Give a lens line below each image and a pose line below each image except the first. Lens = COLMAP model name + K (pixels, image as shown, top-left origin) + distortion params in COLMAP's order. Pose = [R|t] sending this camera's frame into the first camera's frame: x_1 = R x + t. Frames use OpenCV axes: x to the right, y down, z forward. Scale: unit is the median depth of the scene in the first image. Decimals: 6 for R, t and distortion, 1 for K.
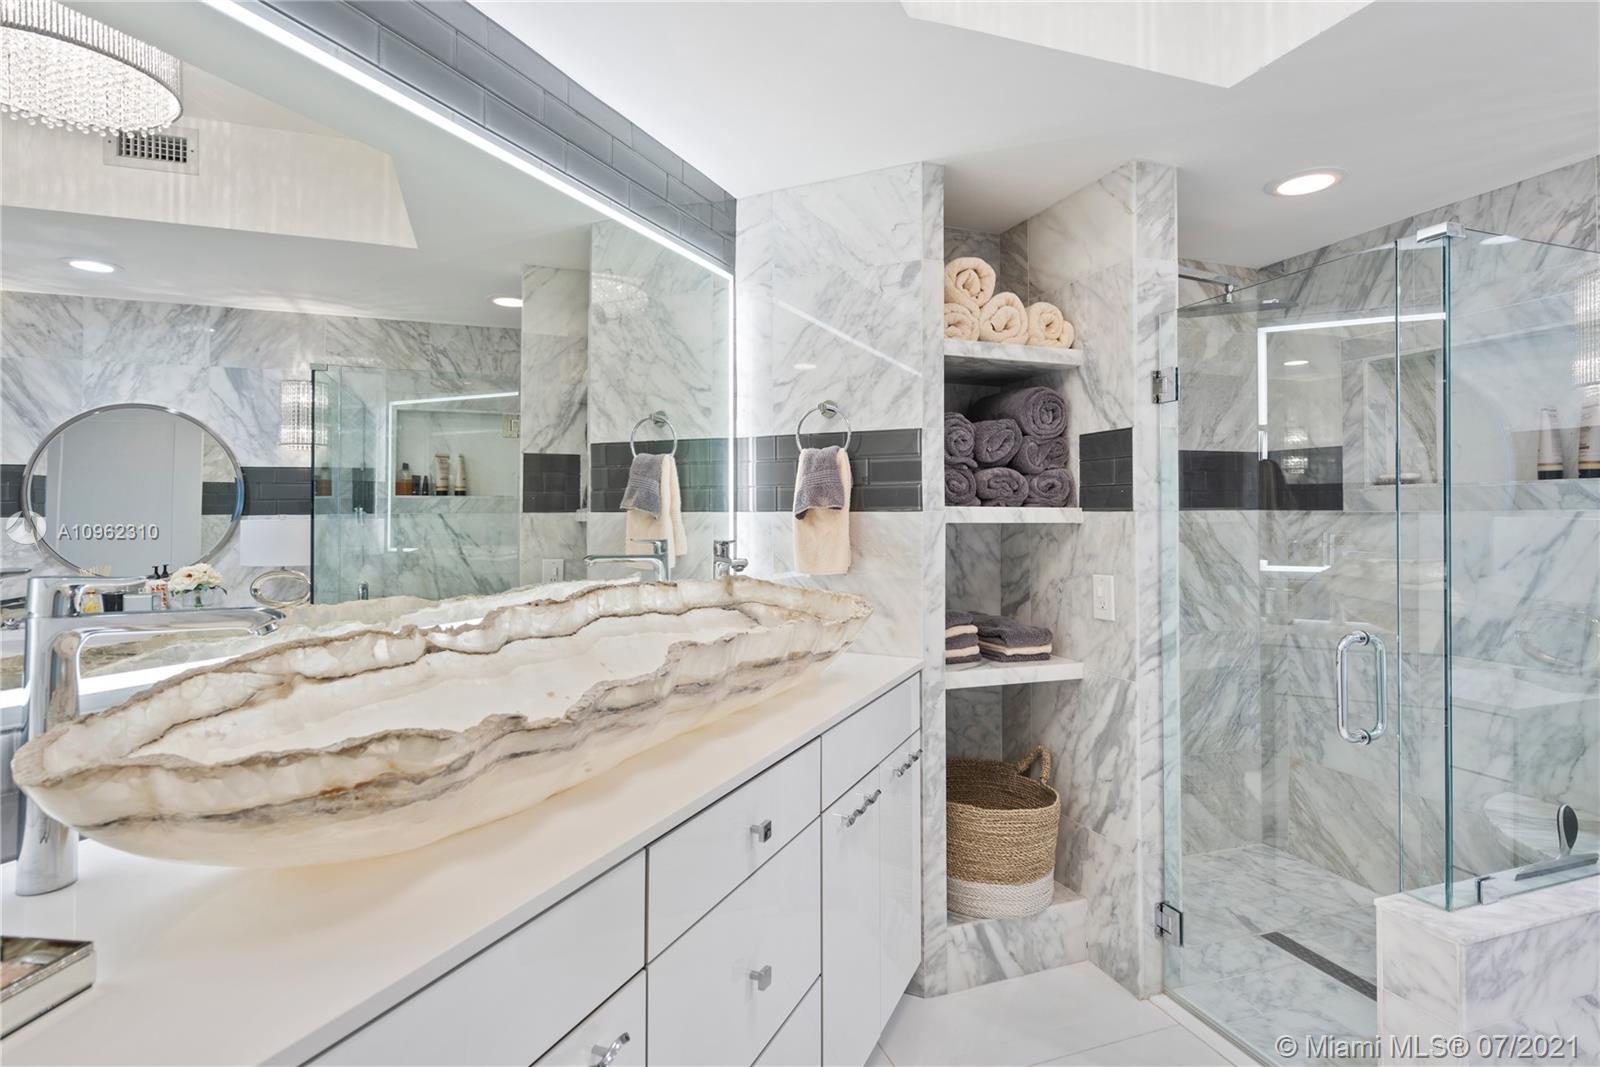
lens RADIAL K [[805.1, 0, 727.5], [0, 805.1, 498.1], [0, 0, 1]] dist [0.011820, -0.006481]
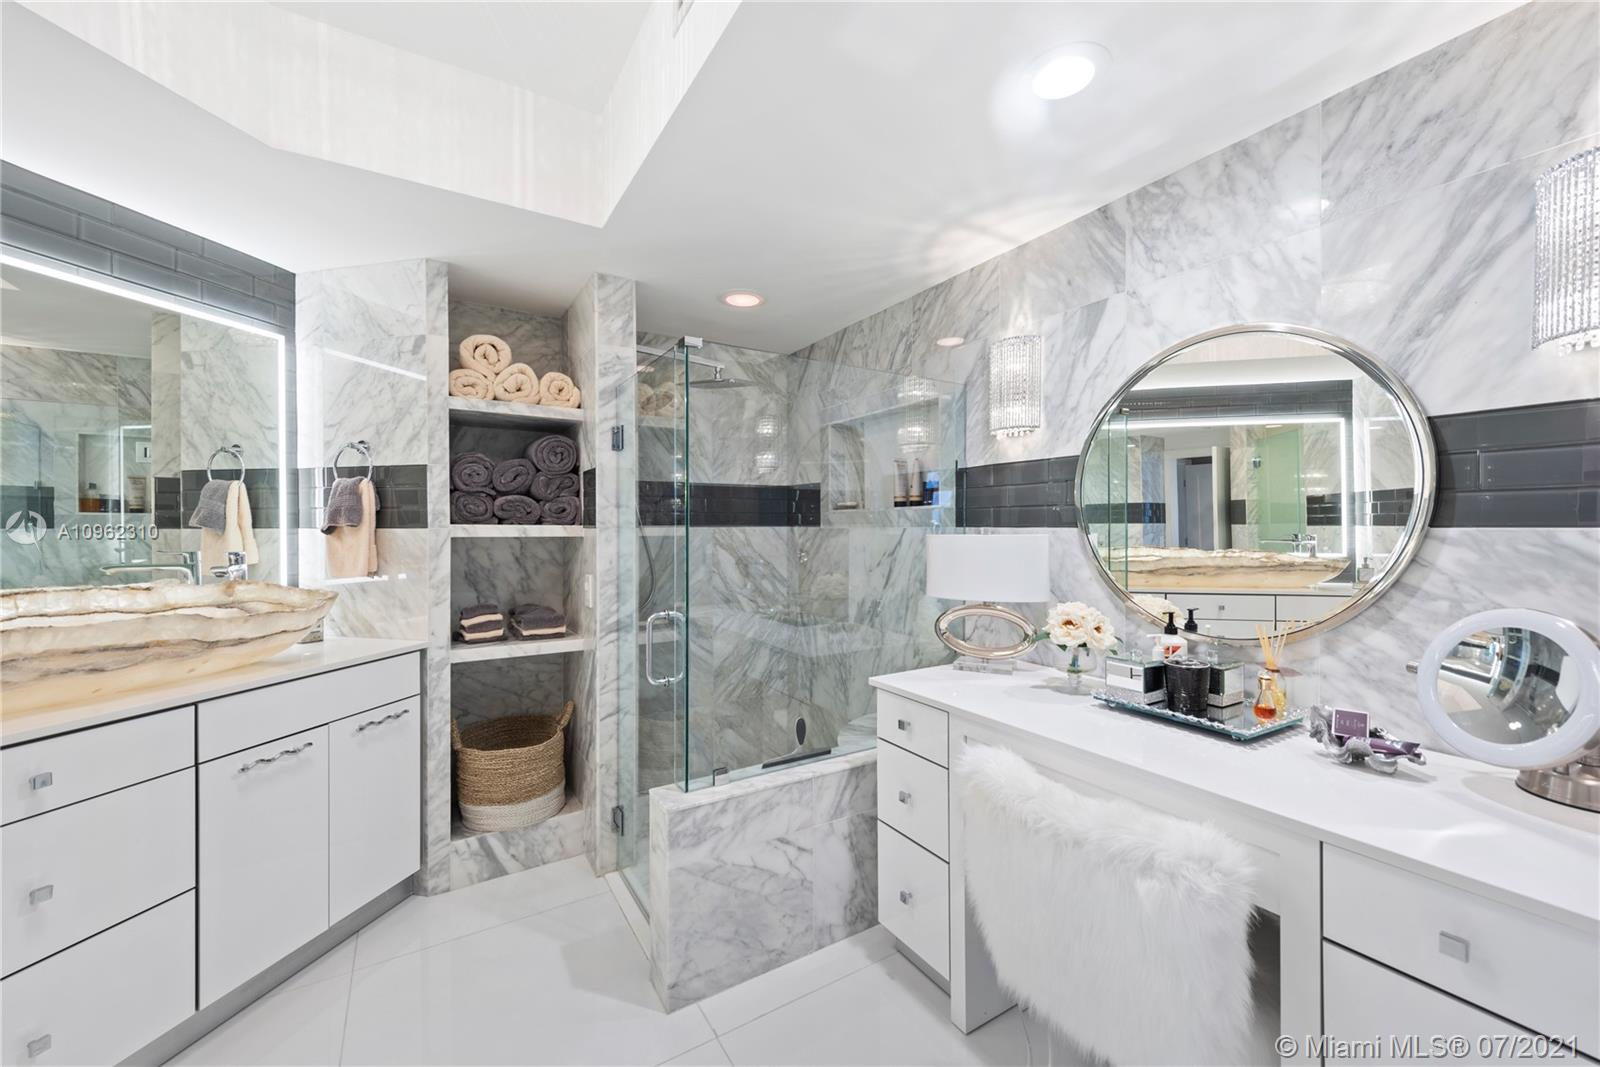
lens RADIAL K [[651.1, 0, 794.5], [0, 651.1, 526.8], [0, 0, 1]] dist [0.008724, -0.001803]
pose [[0.973784, 0.000415, 0.227476, 0.565320], [-0.005098, 0.999787, 0.019998, -0.010099], [-0.227419, -0.020633, 0.973578, -0.160543]]
